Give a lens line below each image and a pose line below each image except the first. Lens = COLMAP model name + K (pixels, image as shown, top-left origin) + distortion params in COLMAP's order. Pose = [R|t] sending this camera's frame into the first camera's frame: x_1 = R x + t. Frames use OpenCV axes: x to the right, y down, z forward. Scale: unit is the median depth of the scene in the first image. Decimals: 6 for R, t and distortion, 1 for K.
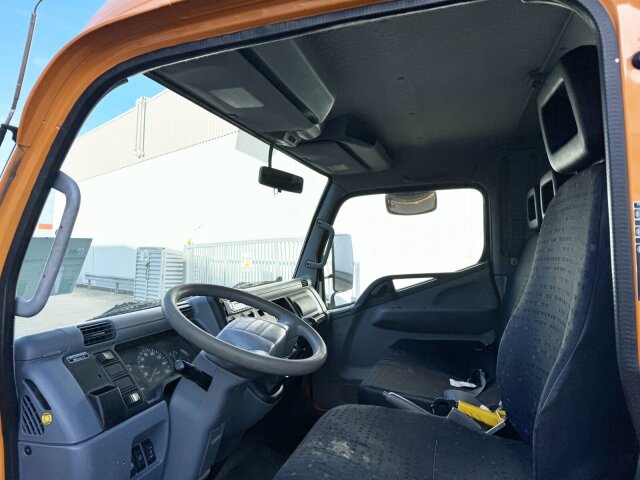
lens RADIAL K [[452.0, 0, 332.6], [0, 452.0, 244.0], [0, 0, 1]] dist [0.005286, -0.002117]
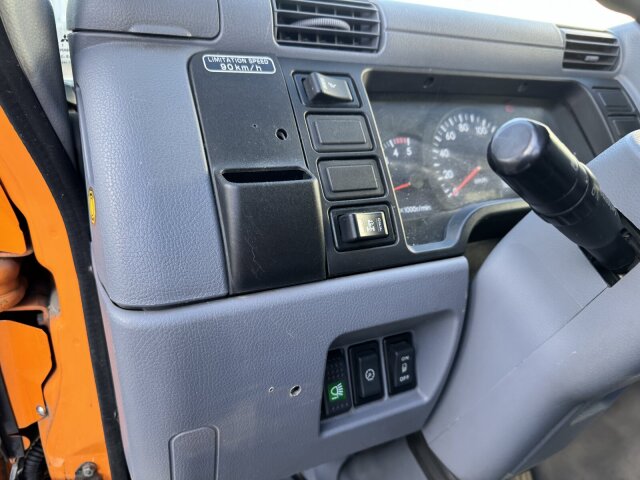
lens RADIAL K [[454.7, 0, 319.6], [0, 454.7, 244.9], [0, 0, 1]] dist [0.003048, -0.010068]
pose [[0.660354, 0.332065, -0.673547, -0.226365], [-0.055543, 0.916062, 0.397172, 0.217251], [0.748898, -0.224863, 0.623369, 0.738158]]
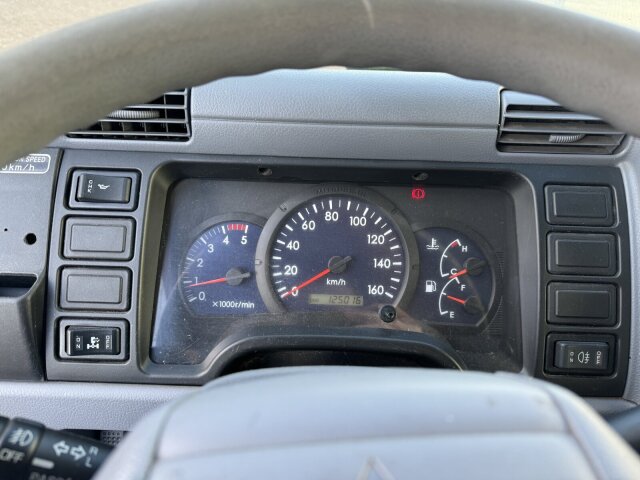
lens RADIAL K [[452.0, 0, 332.6], [0, 452.0, 244.0], [0, 0, 1]] dist [0.005286, -0.002117]
pose [[0.234835, 0.550491, -0.801132, -0.157972], [-0.011842, 0.825739, 0.563928, 0.086485], [0.971963, -0.122944, 0.200431, 1.078154]]
